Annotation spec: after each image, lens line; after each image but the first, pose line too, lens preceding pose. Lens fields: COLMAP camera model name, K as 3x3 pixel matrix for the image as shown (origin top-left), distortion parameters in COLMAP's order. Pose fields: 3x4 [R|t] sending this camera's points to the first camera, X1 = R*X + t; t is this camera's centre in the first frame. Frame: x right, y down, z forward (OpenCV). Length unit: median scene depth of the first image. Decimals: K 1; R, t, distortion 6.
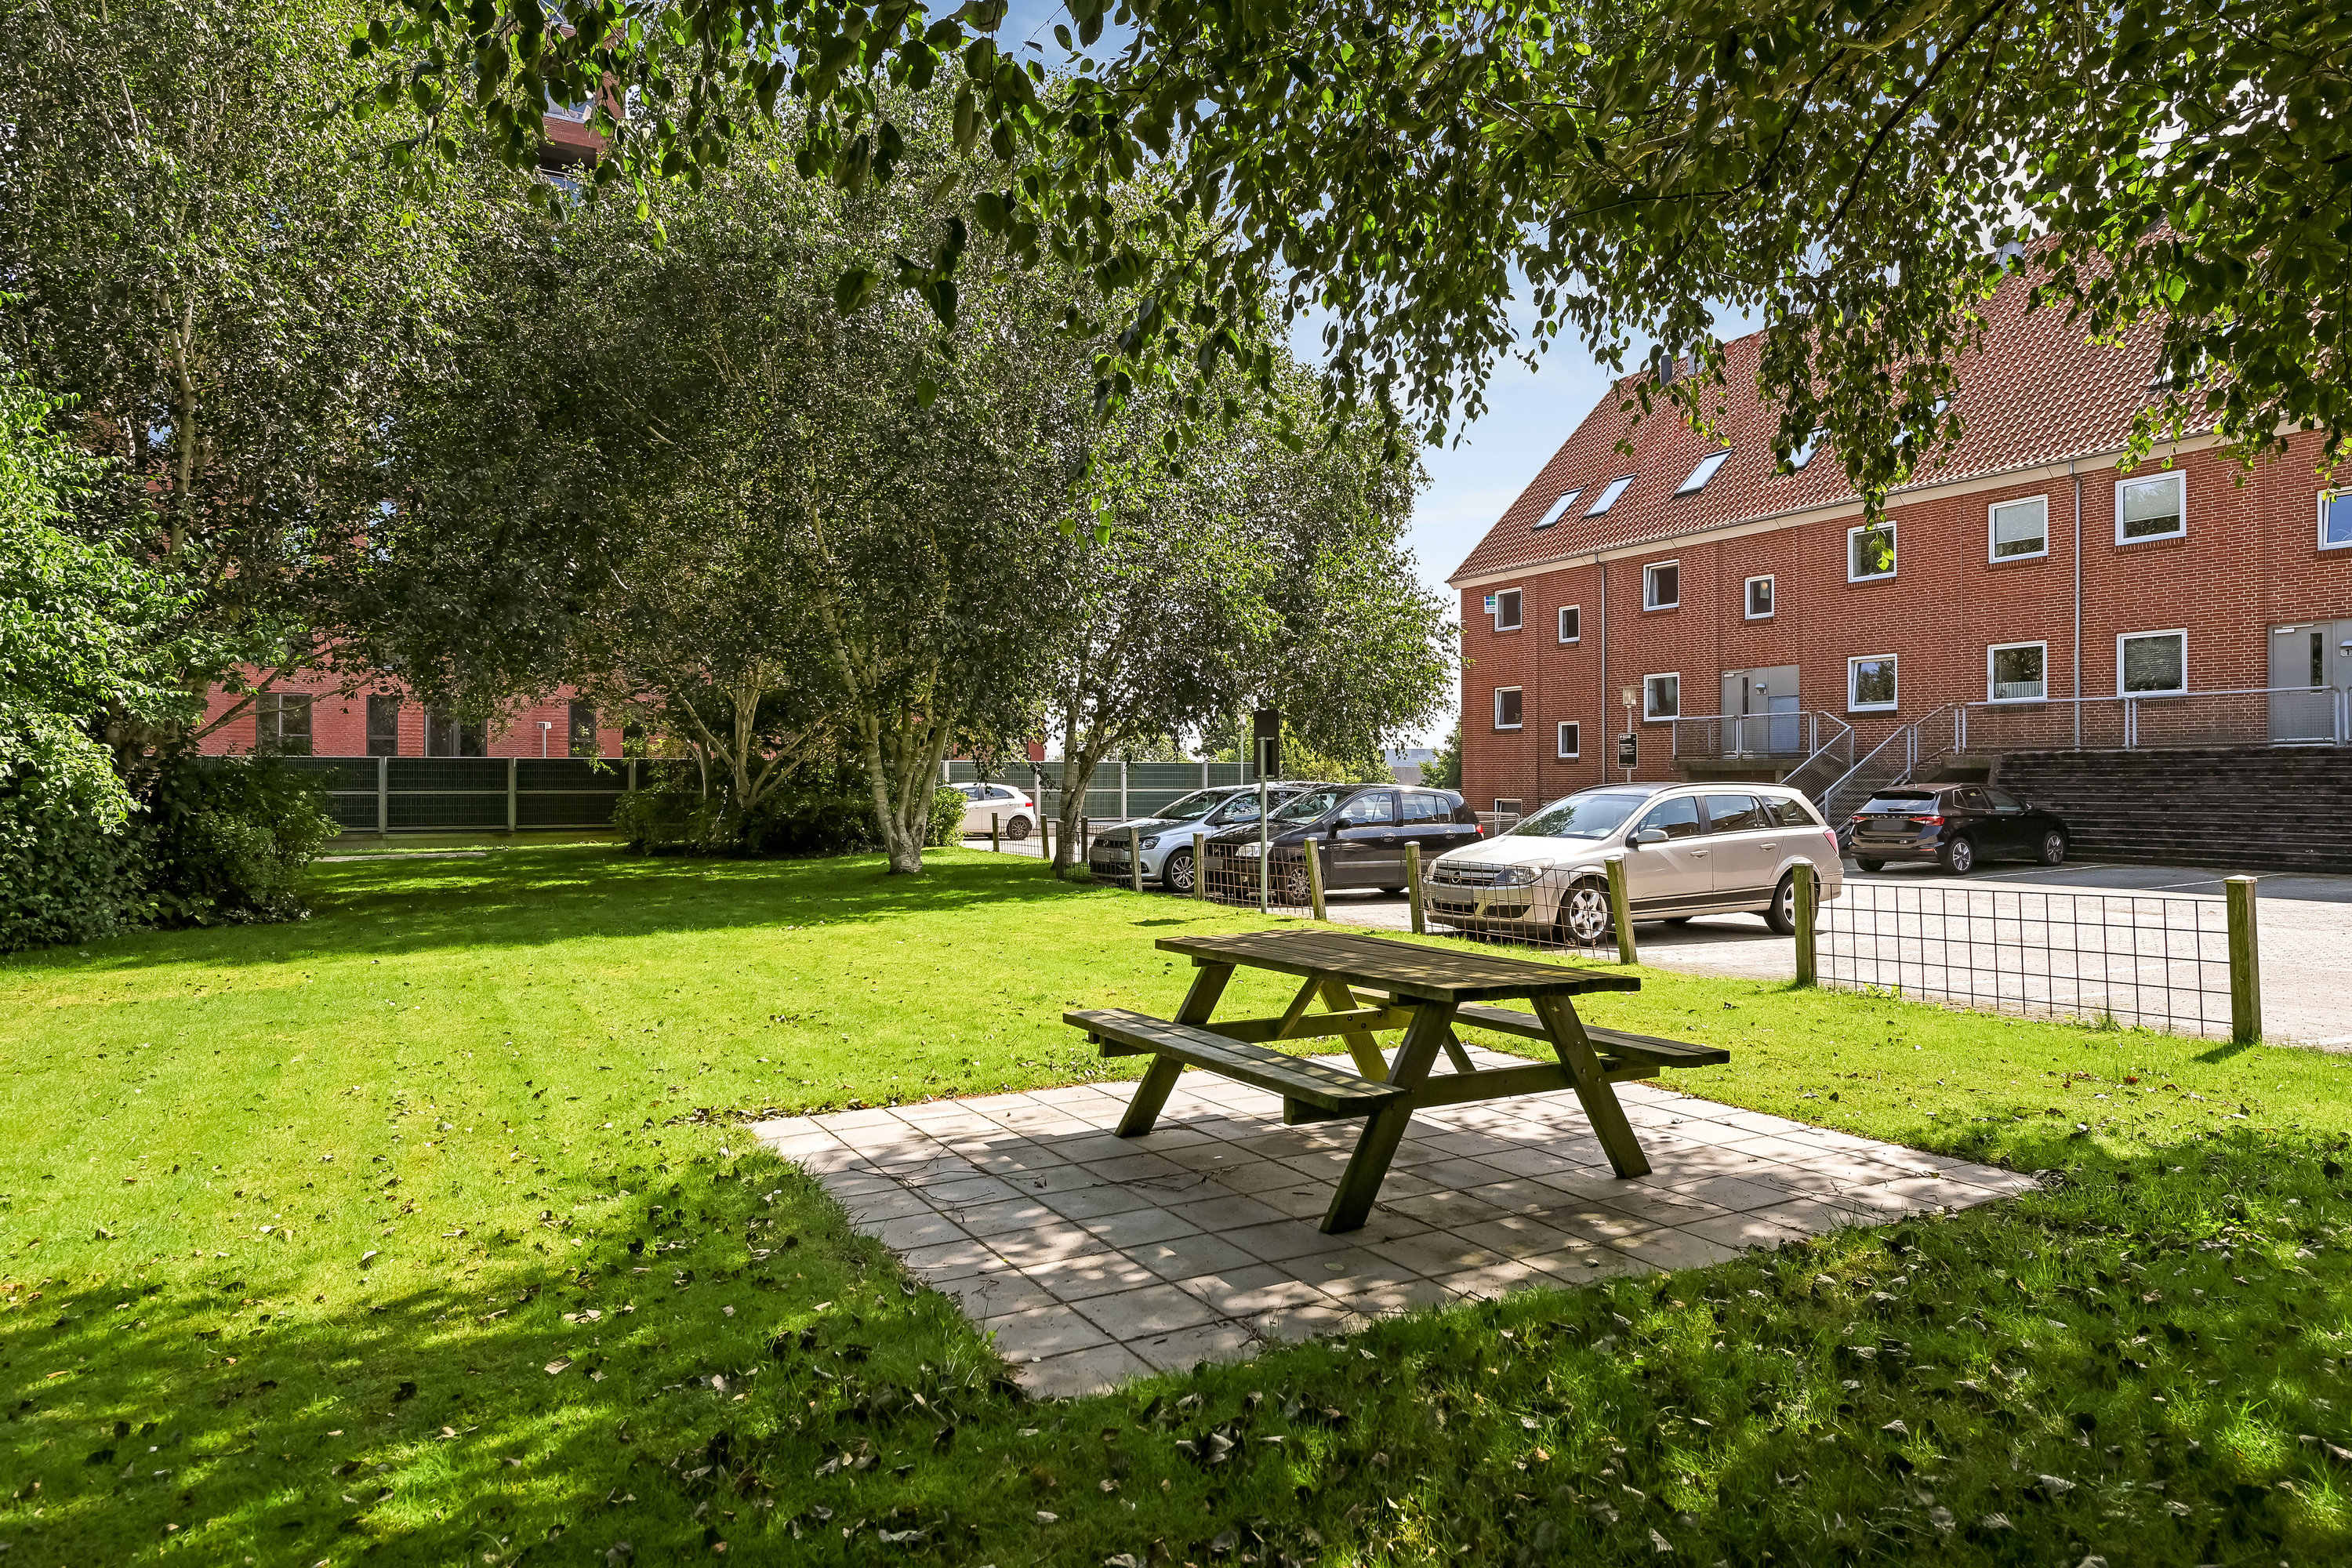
lens RADIAL K [[1472.5, 0, 1176.0], [0, 1472.5, 784.0], [0, 0, 1]] dist [0.043973, 0.000066]
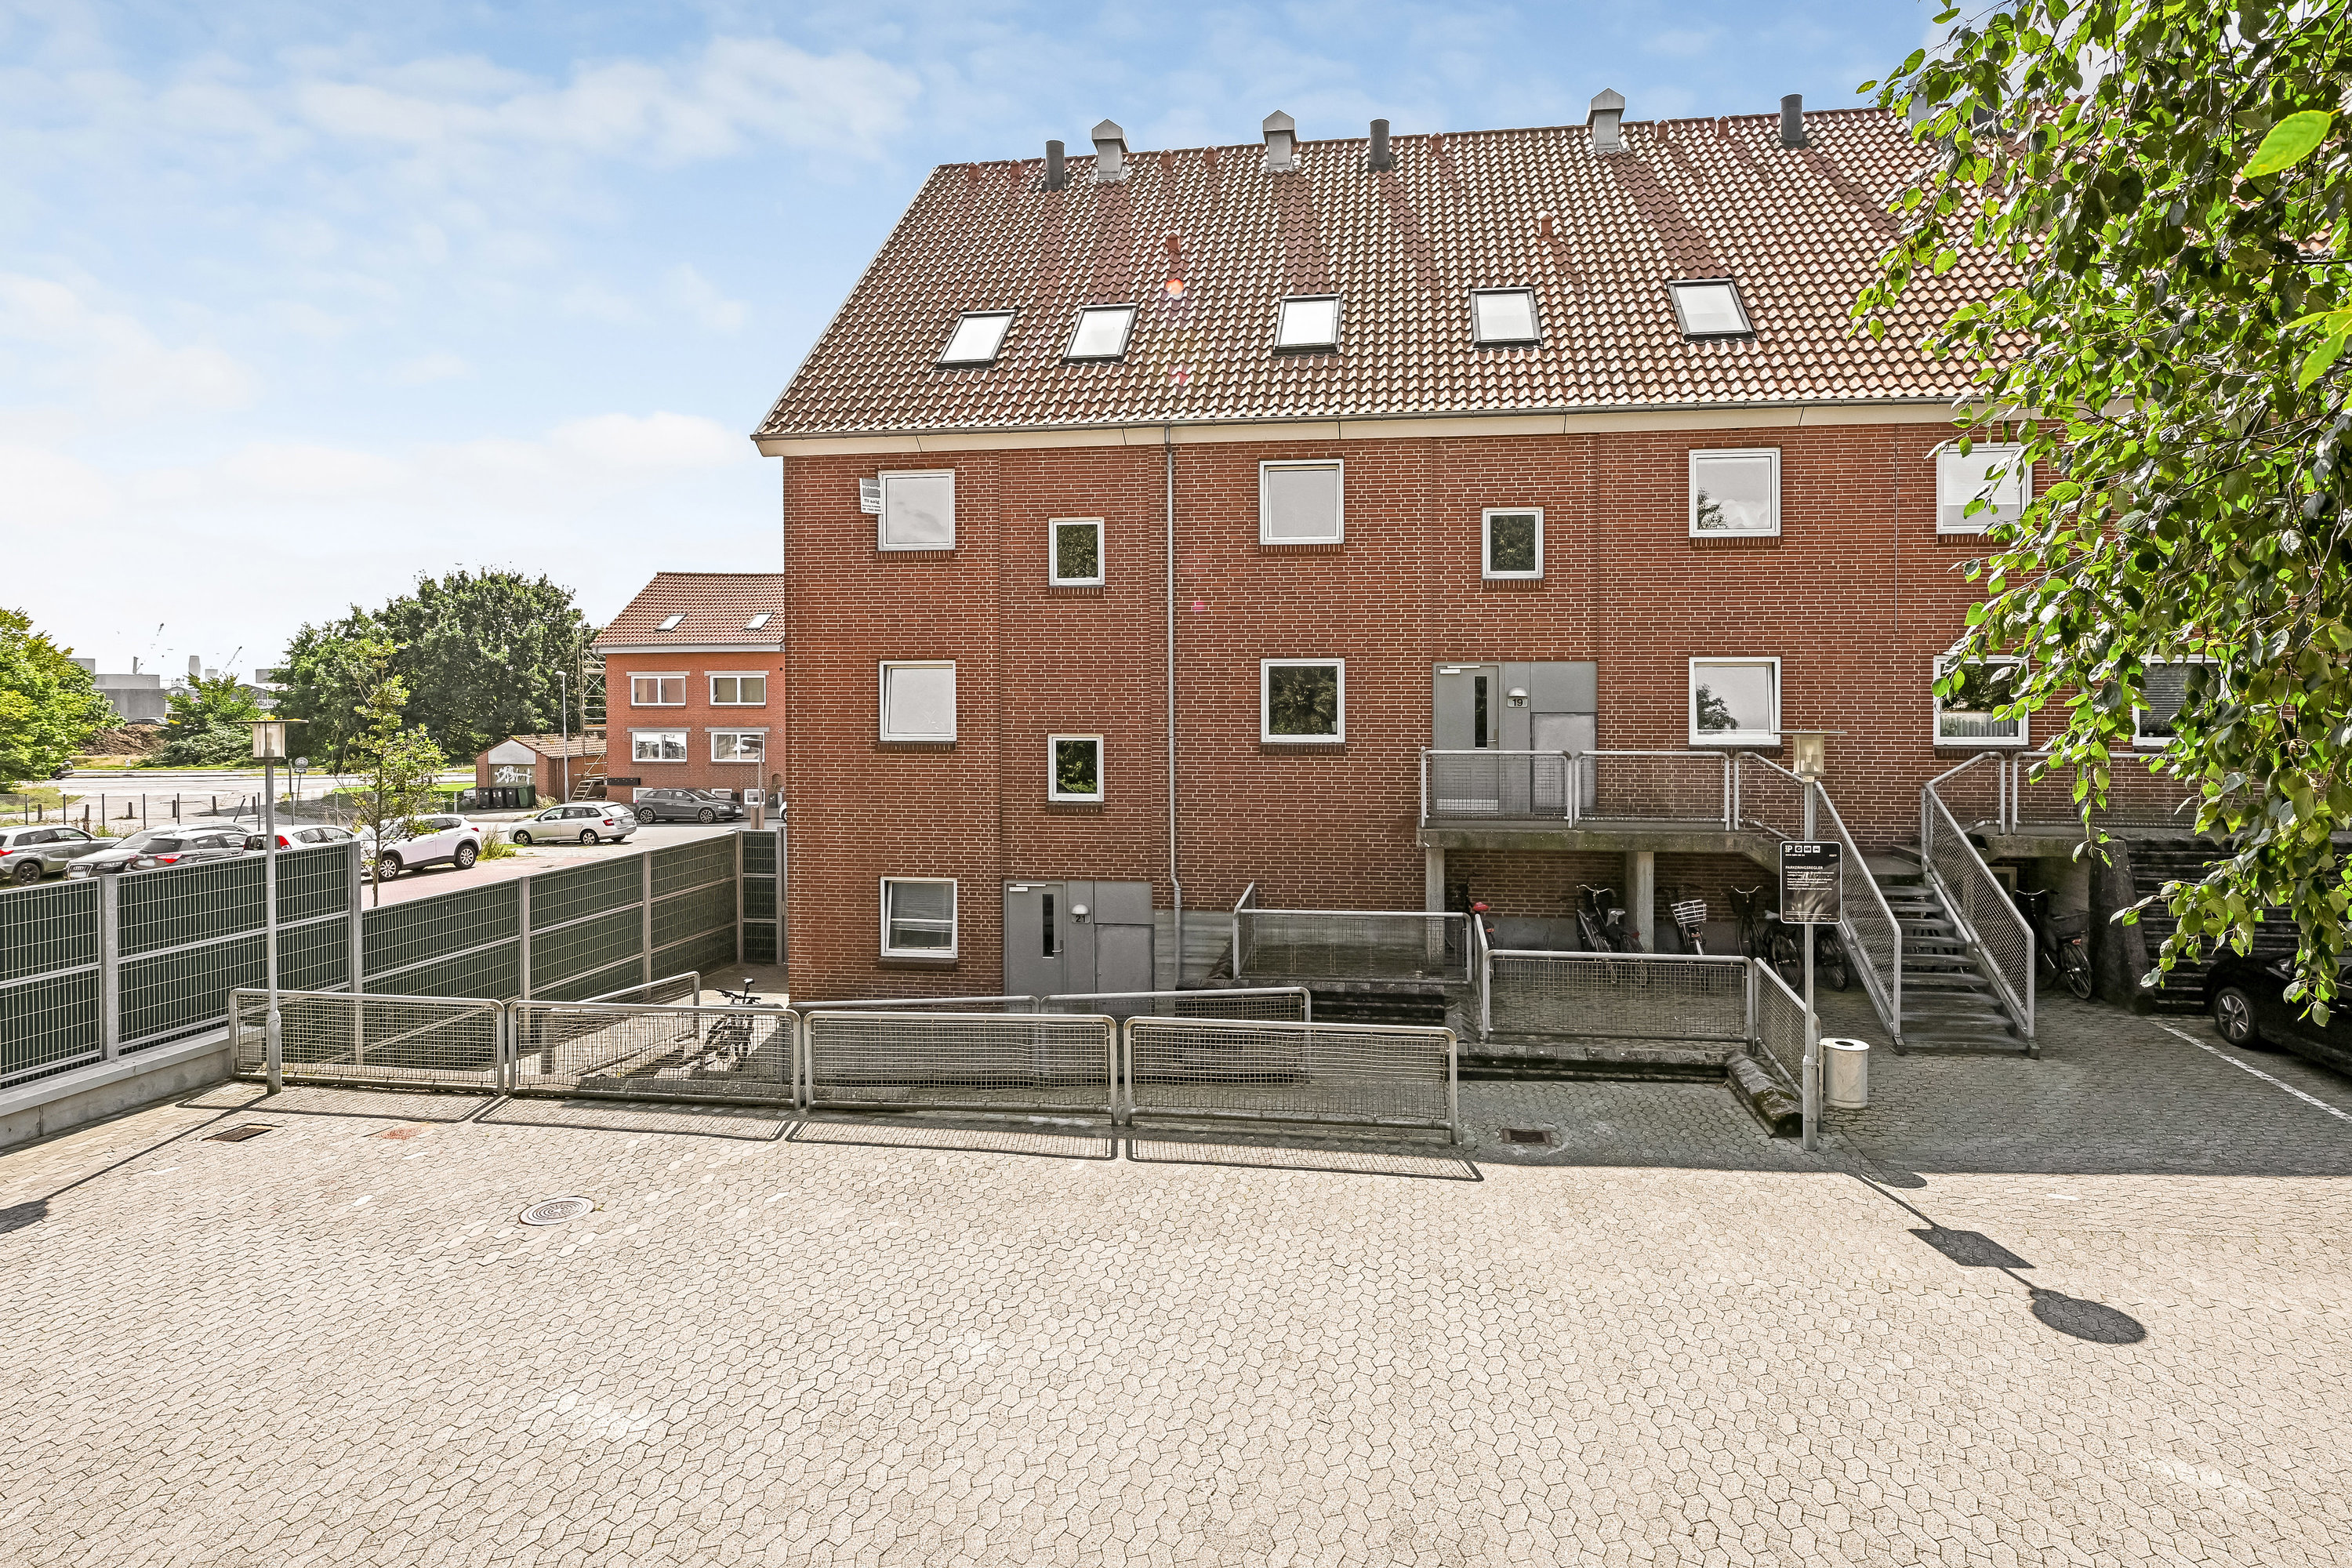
lens RADIAL K [[1238.0, 0, 1178.3], [0, 1238.0, 677.5], [0, 0, 1]] dist [-0.003590, -0.000430]
pose [[0.596043, -0.005133, 0.802936, -0.070516], [0.001176, 0.999984, 0.005519, -0.064235], [-0.802951, -0.002345, 0.596040, 0.693952]]
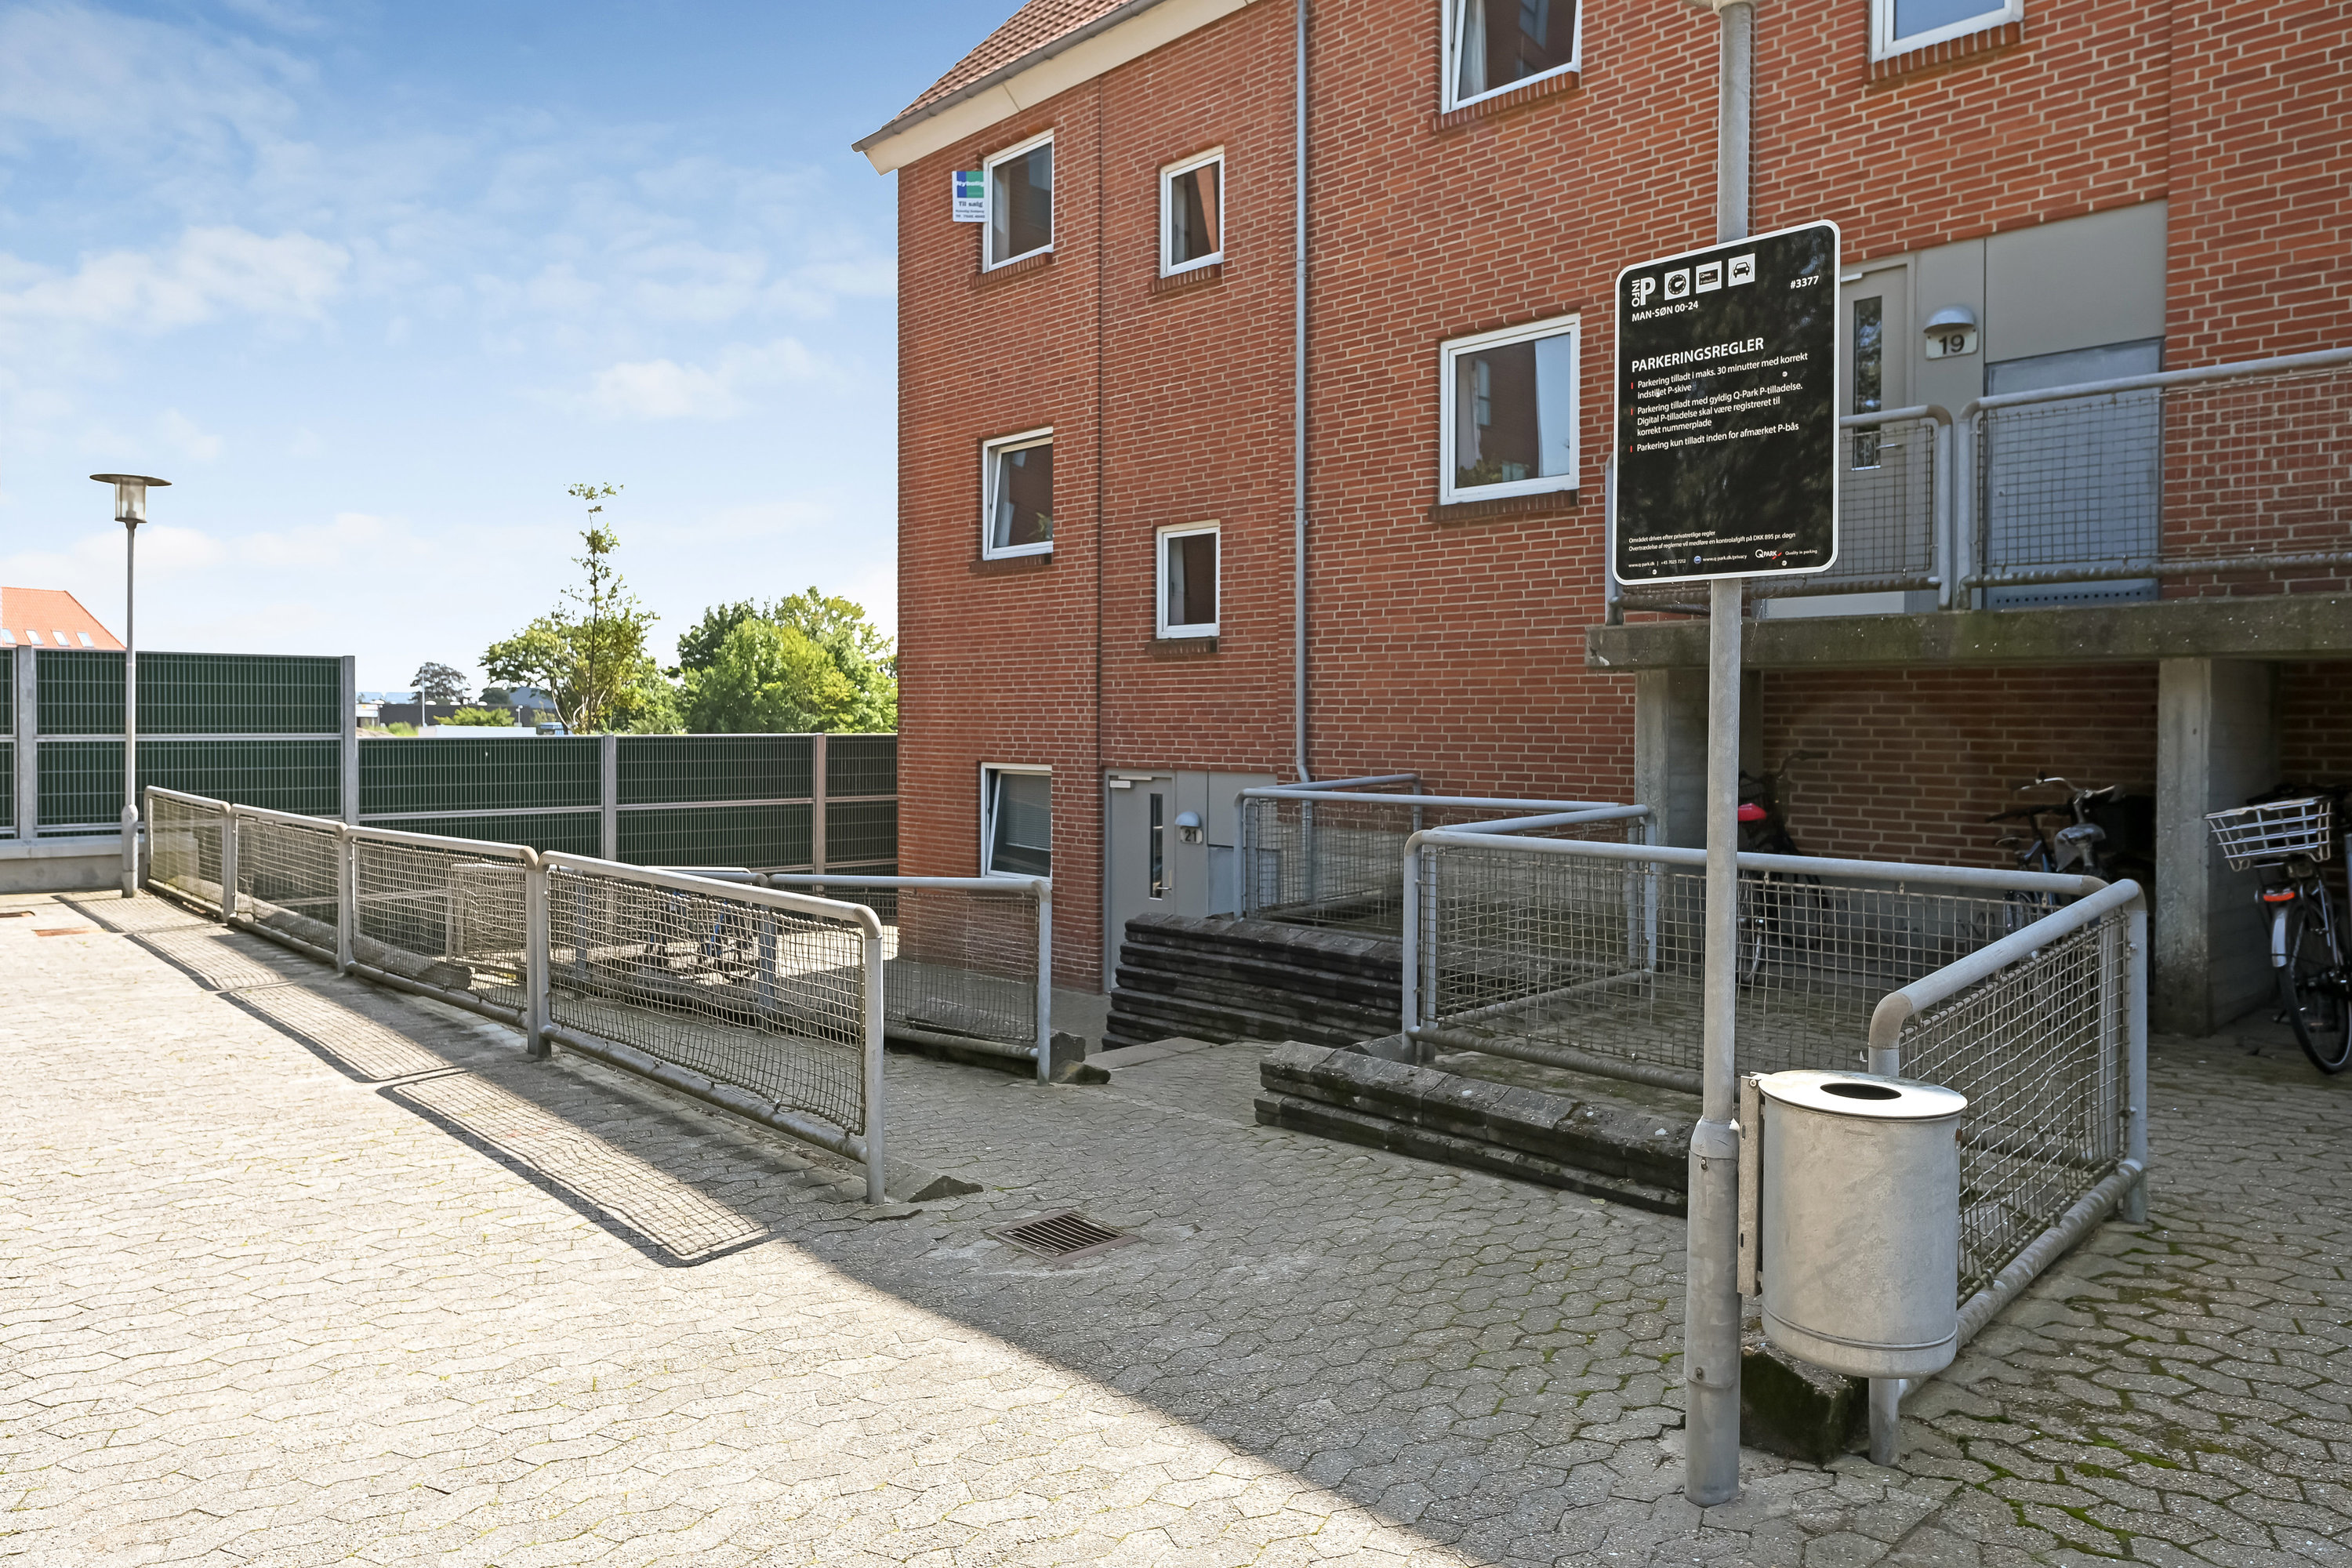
lens RADIAL K [[1542.6, 0, 1179.5], [0, 1542.6, 734.6], [0, 0, 1]] dist [-0.005261, -0.000721]
pose [[0.968293, 0.000064, 0.249819, 0.179200], [-0.003862, 0.999884, 0.014711, -0.001895], [-0.249789, -0.015209, 0.968181, 0.671292]]
